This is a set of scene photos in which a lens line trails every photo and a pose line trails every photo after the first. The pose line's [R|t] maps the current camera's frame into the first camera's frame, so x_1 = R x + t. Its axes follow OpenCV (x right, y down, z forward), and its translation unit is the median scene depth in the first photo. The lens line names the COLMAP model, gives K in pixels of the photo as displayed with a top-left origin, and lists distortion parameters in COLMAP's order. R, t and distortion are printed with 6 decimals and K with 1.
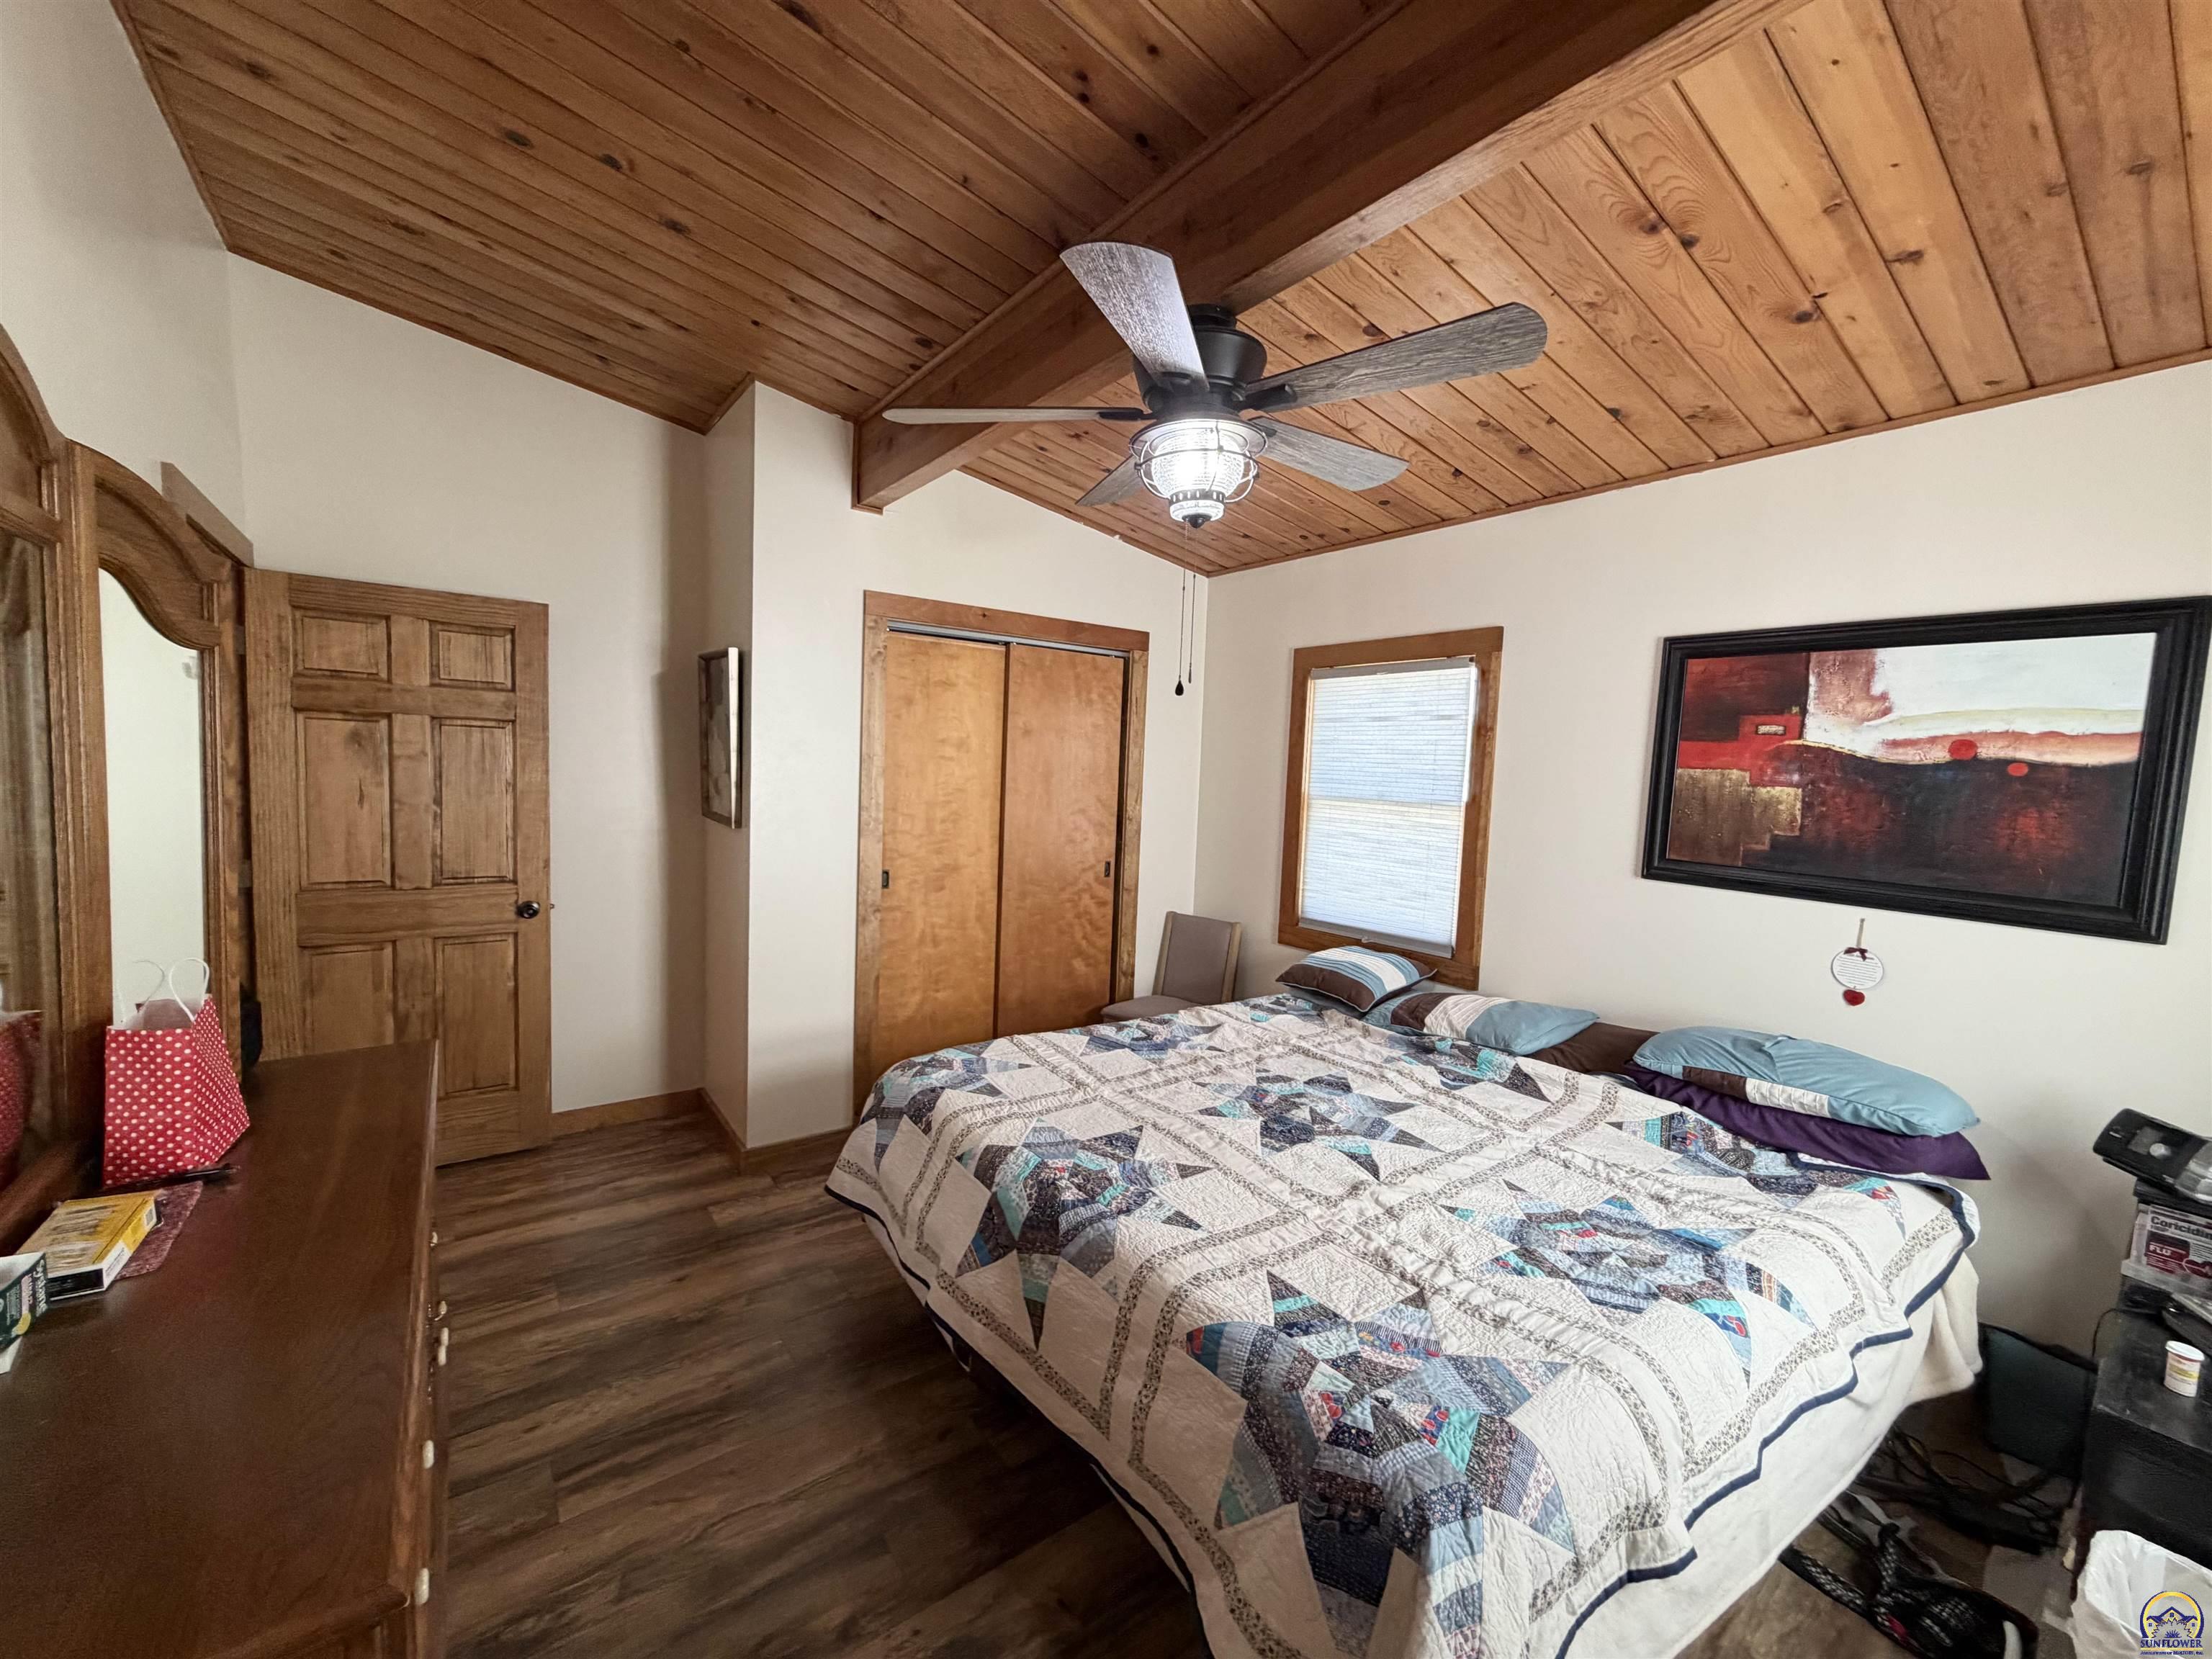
lens RADIAL K [[879.1, 0, 1103.2], [0, 879.1, 836.3], [0, 0, 1]] dist [0.000892, 0.000767]
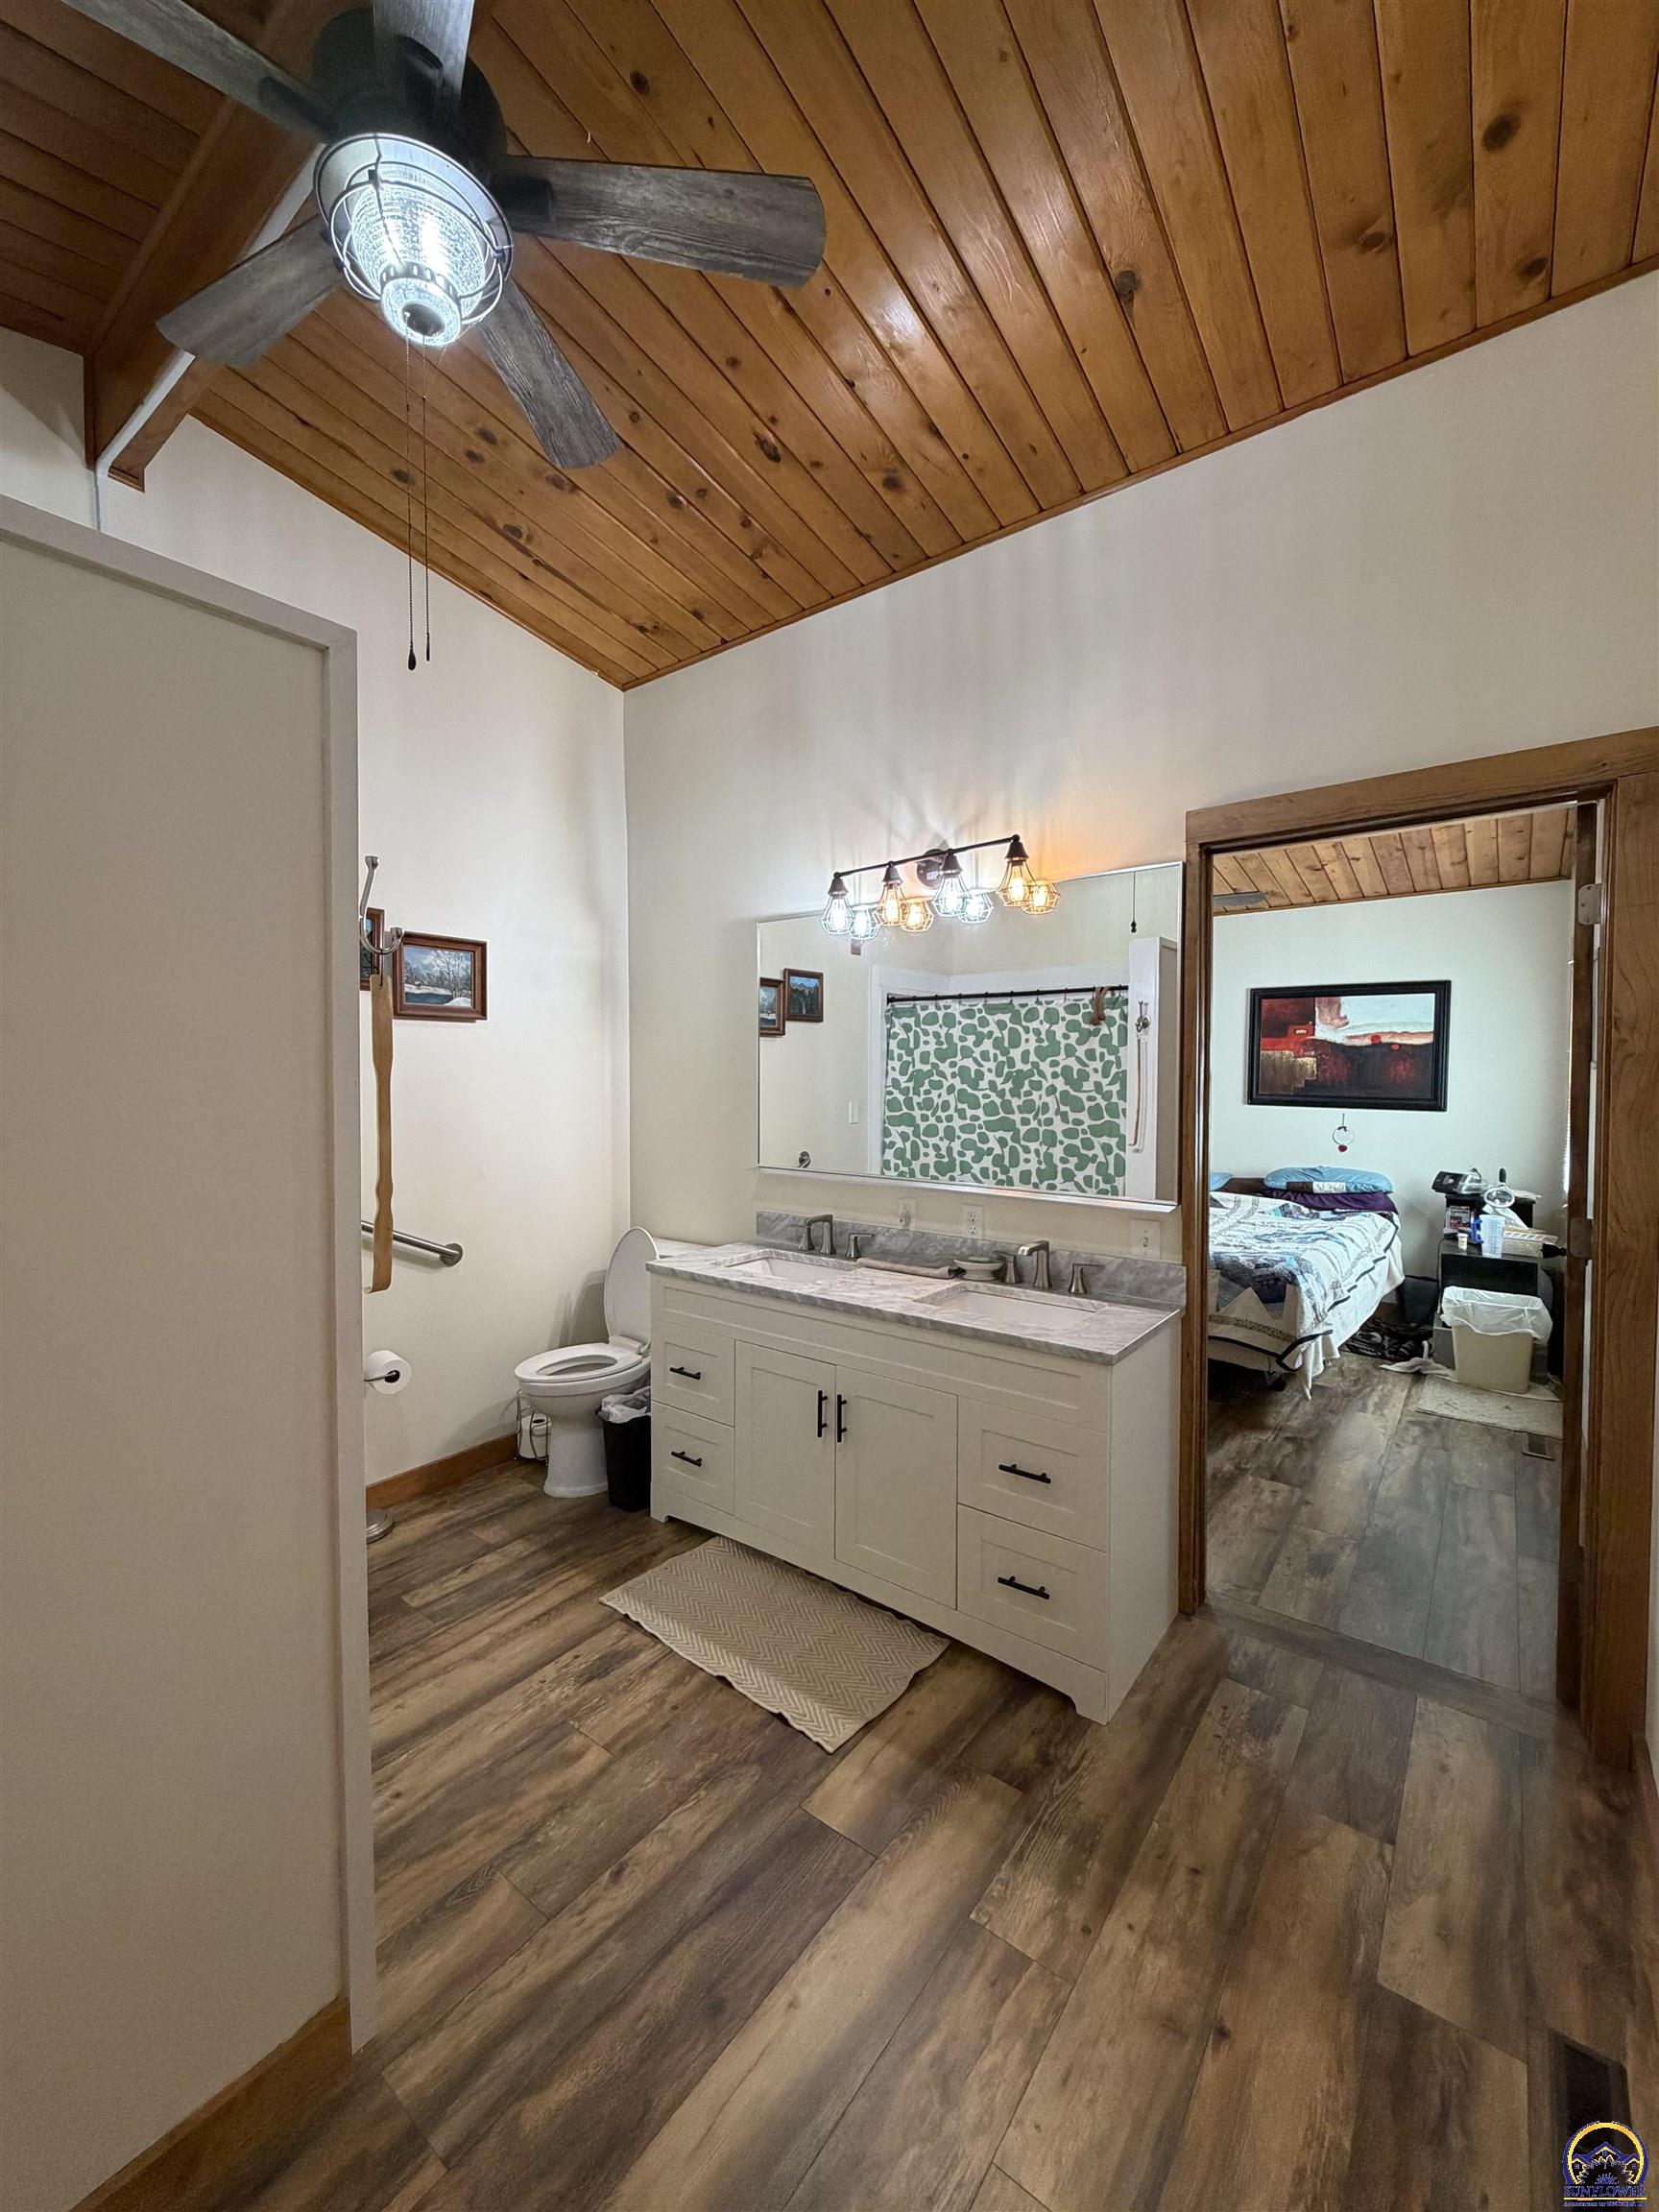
lens RADIAL K [[879.1, 0, 827.0], [0, 879.1, 1104.5], [0, 0, 1]] dist [0.000892, 0.000767]
pose [[0.960439, -0.046932, 0.274506, -1.102816], [0.056524, 0.998032, -0.027135, 0.058658], [-0.272692, 0.041578, 0.961202, -0.871744]]
